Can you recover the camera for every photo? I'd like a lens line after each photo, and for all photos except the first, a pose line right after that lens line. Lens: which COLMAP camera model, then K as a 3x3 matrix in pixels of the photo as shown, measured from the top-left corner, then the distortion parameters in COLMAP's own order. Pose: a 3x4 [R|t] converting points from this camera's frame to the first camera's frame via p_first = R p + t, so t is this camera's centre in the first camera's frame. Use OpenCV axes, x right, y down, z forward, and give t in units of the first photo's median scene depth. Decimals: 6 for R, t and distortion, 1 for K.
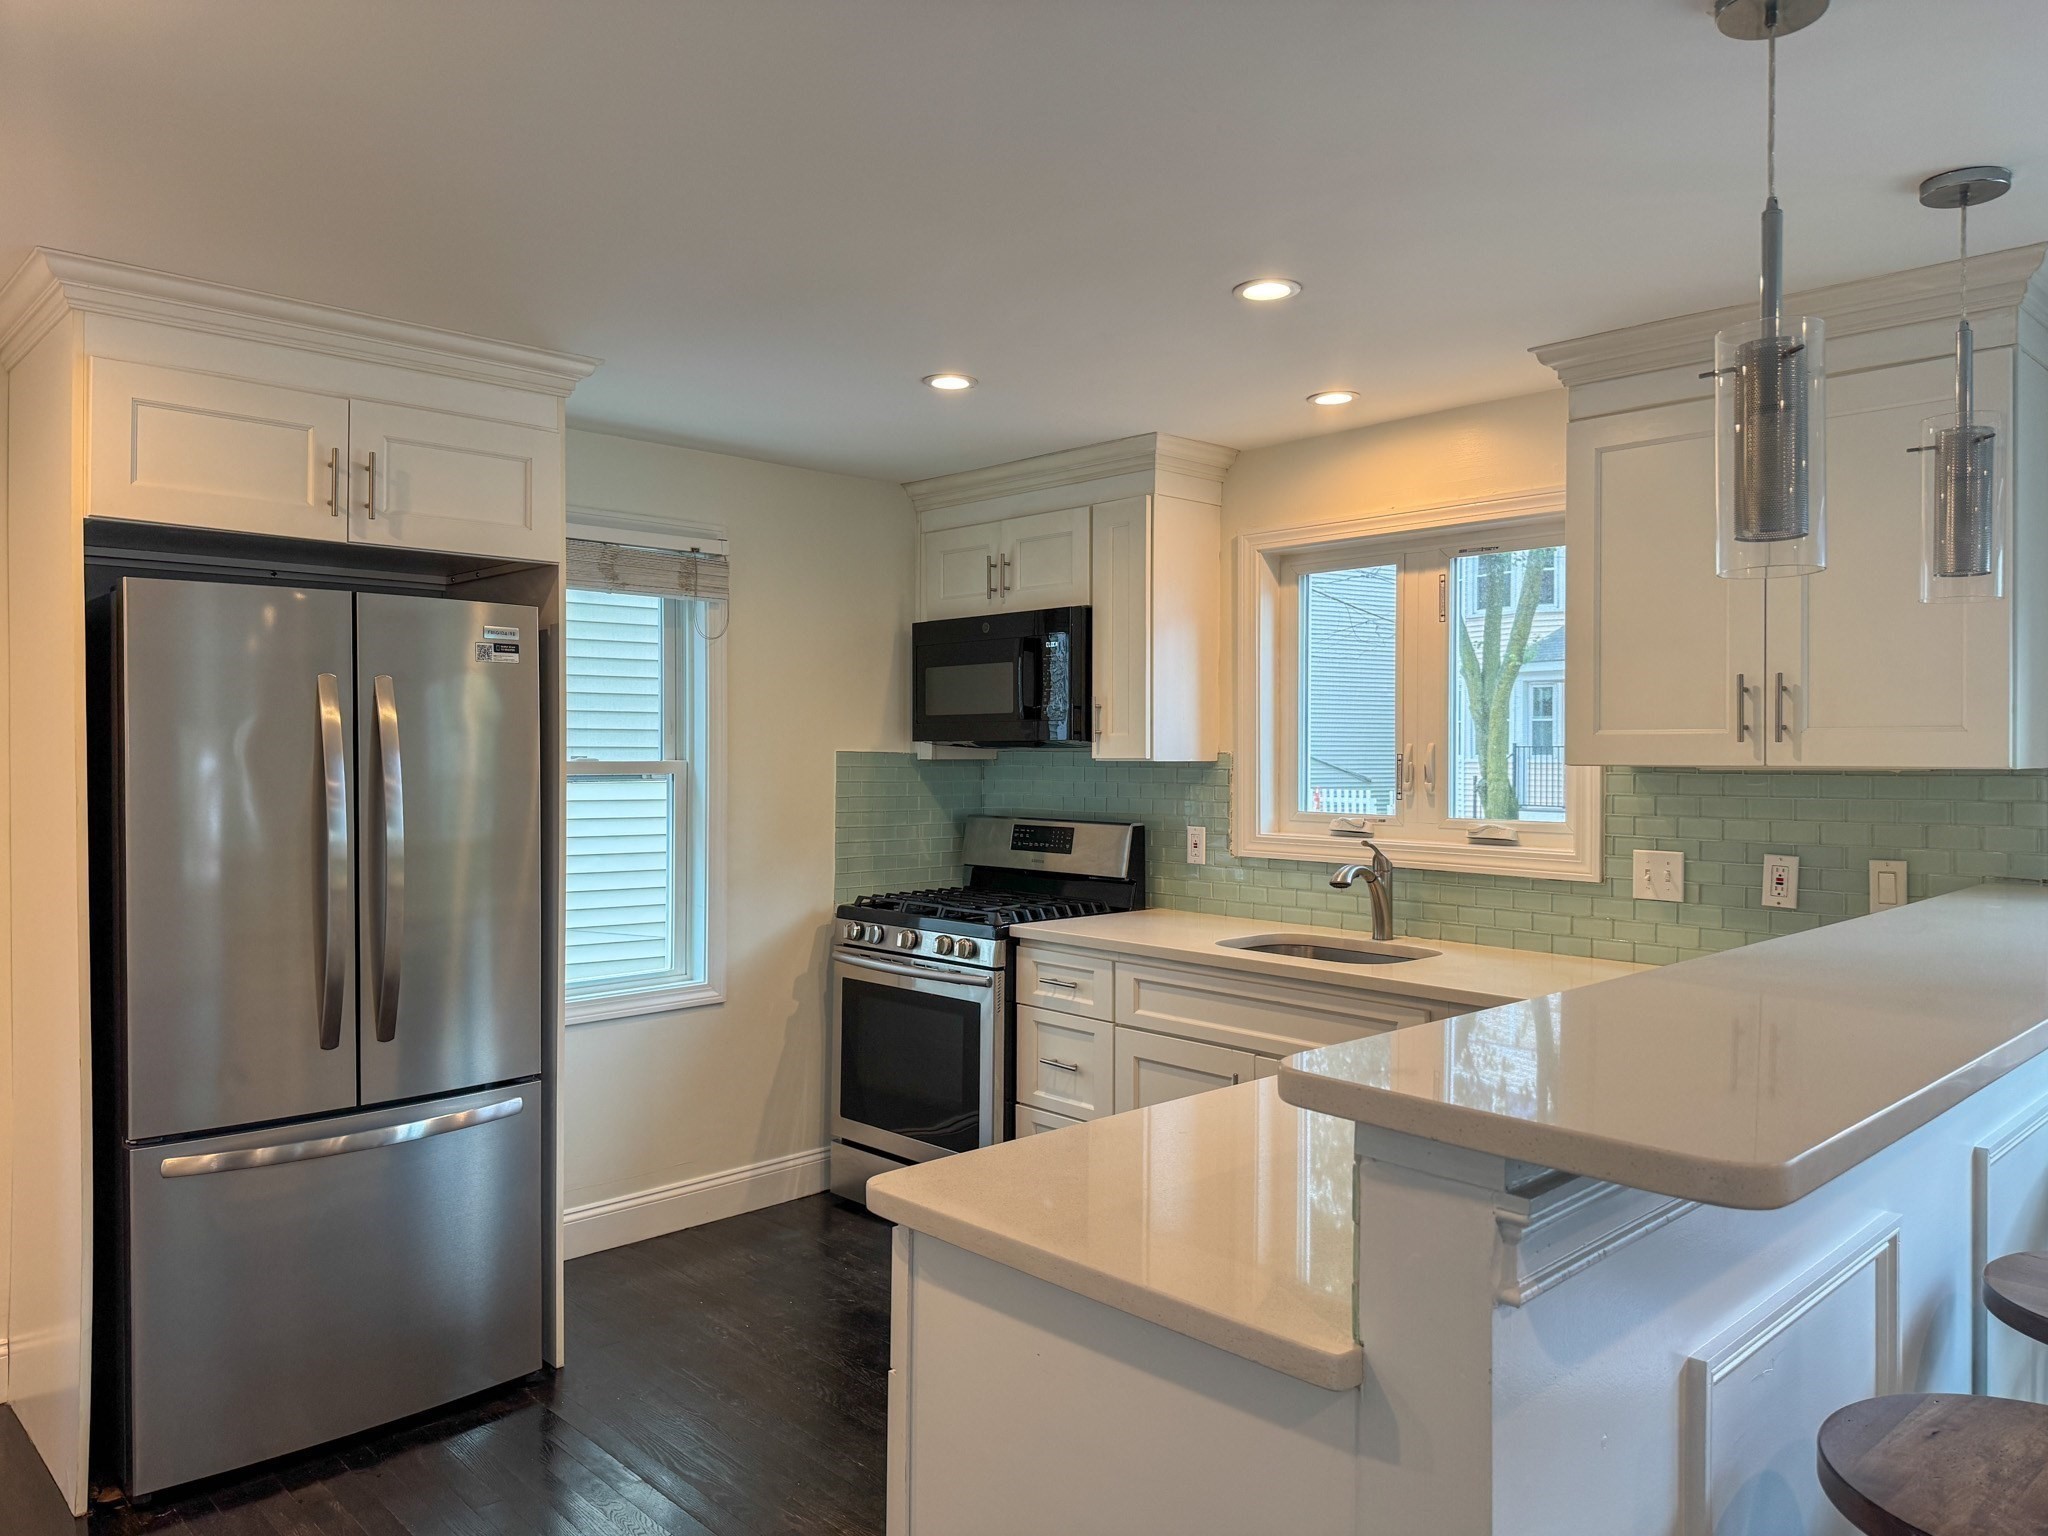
lens RADIAL K [[1482.9, 0, 1022.8], [0, 1482.9, 754.4], [0, 0, 1]] dist [0.054629, -0.068794]
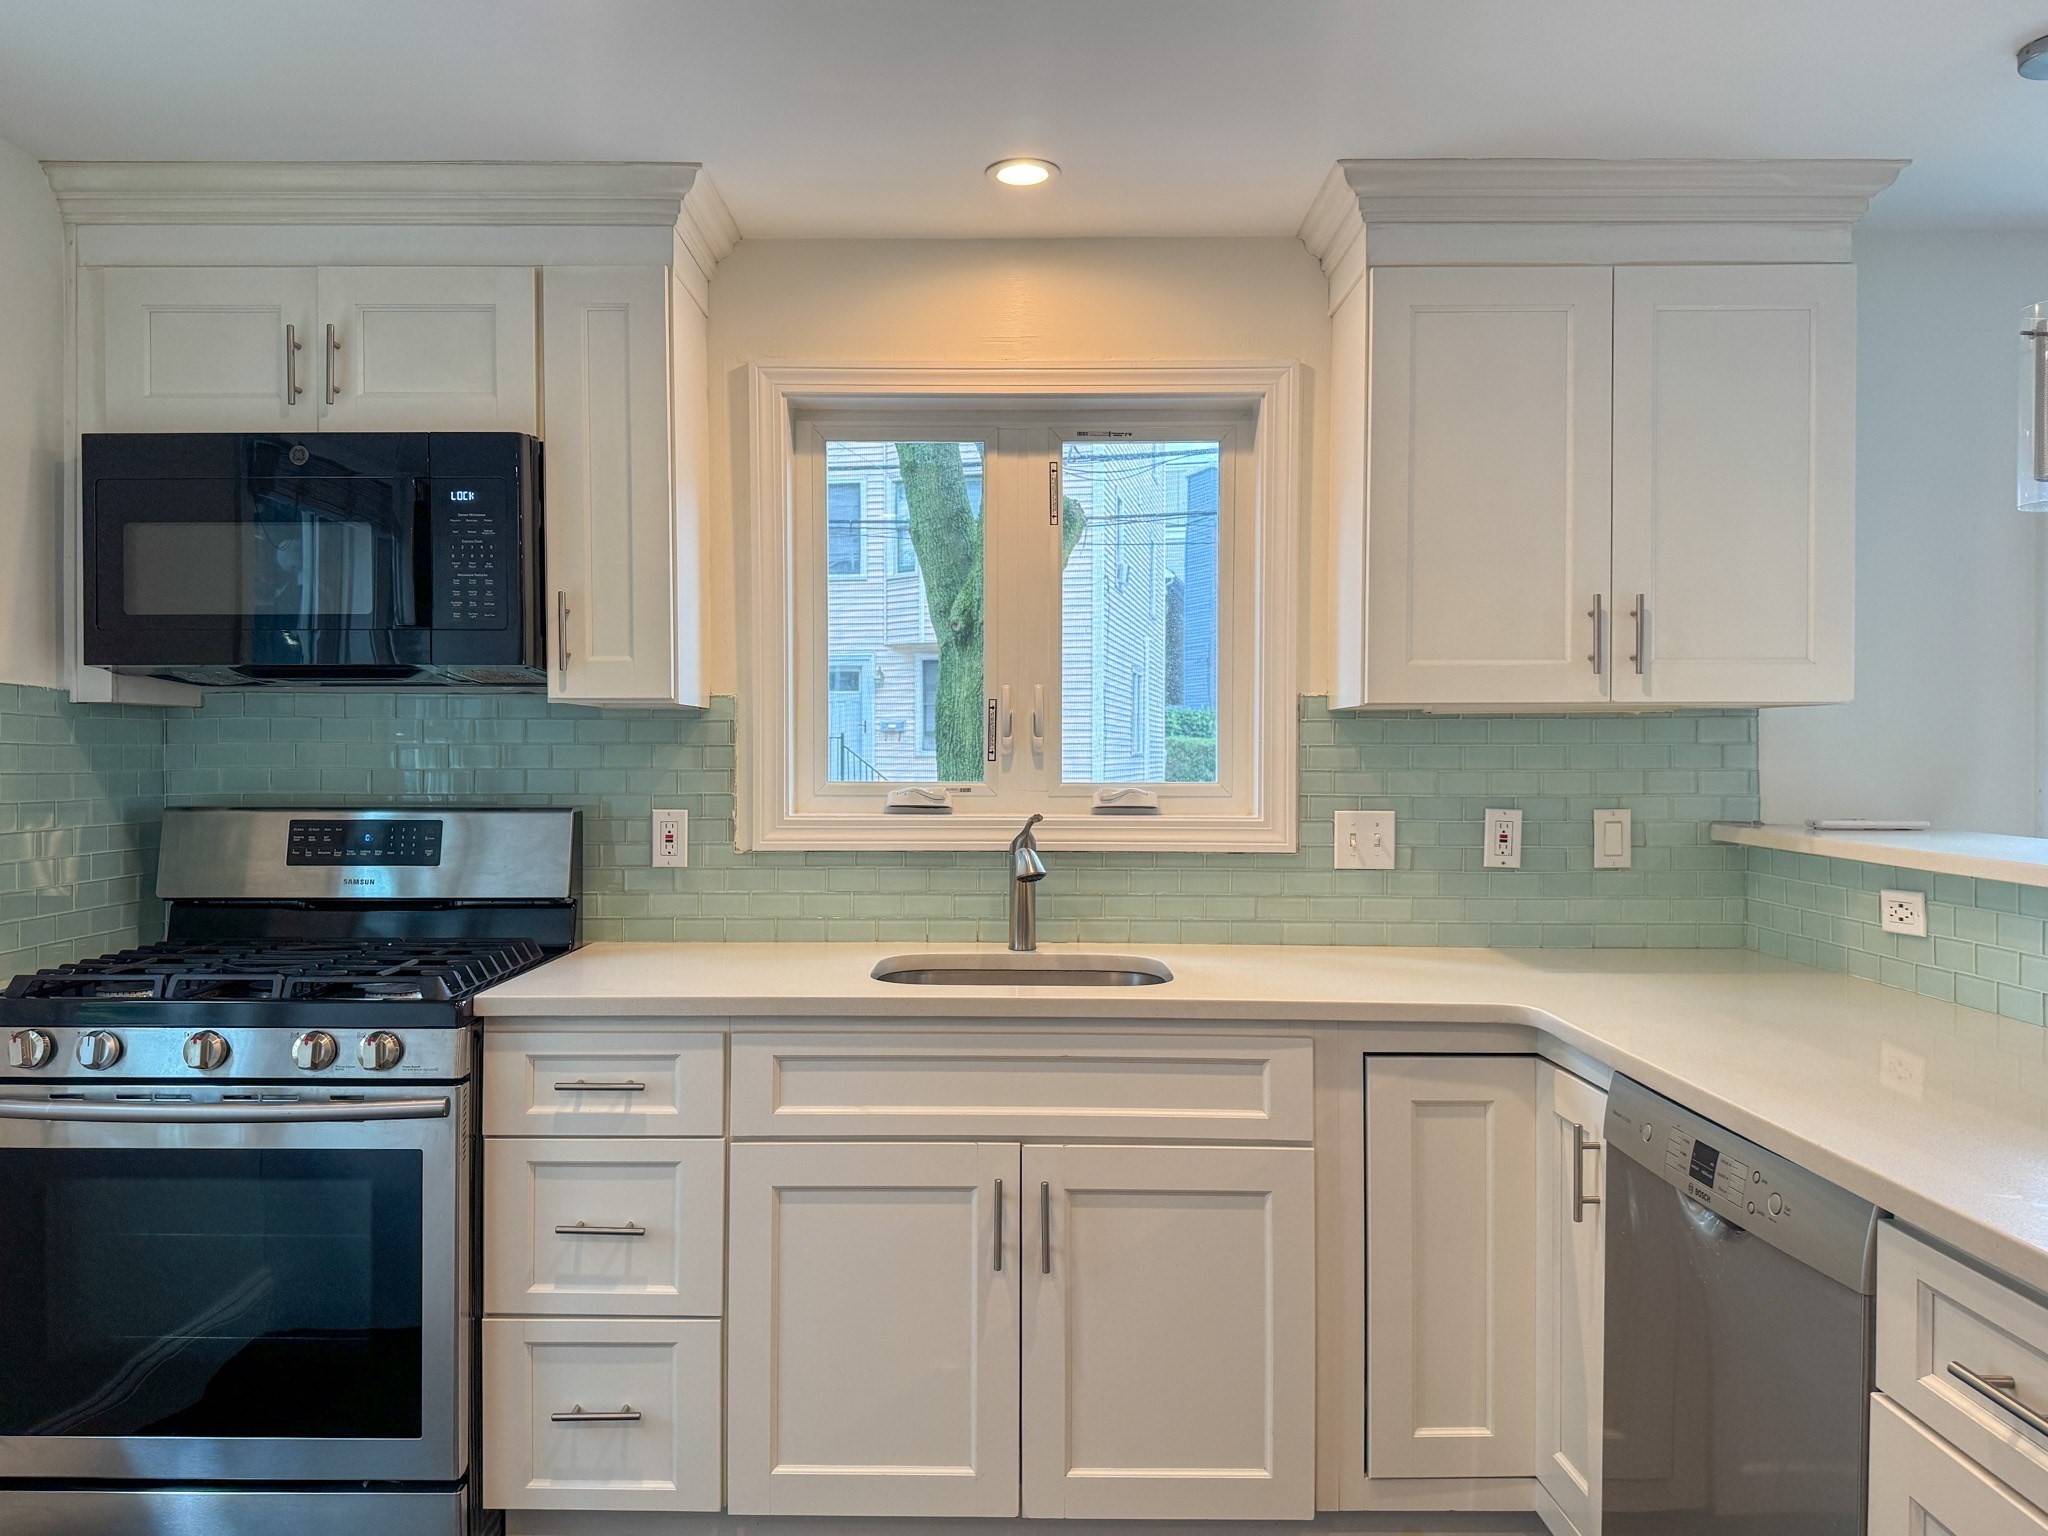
lens RADIAL K [[1482.9, 0, 1009.8], [0, 1482.9, 770.5], [0, 0, 1]] dist [0.054629, -0.068794]
pose [[0.682204, -0.009793, 0.731096, -0.274768], [0.002833, 0.999938, 0.010750, 0.026861], [-0.731156, -0.005262, 0.682190, 0.481710]]
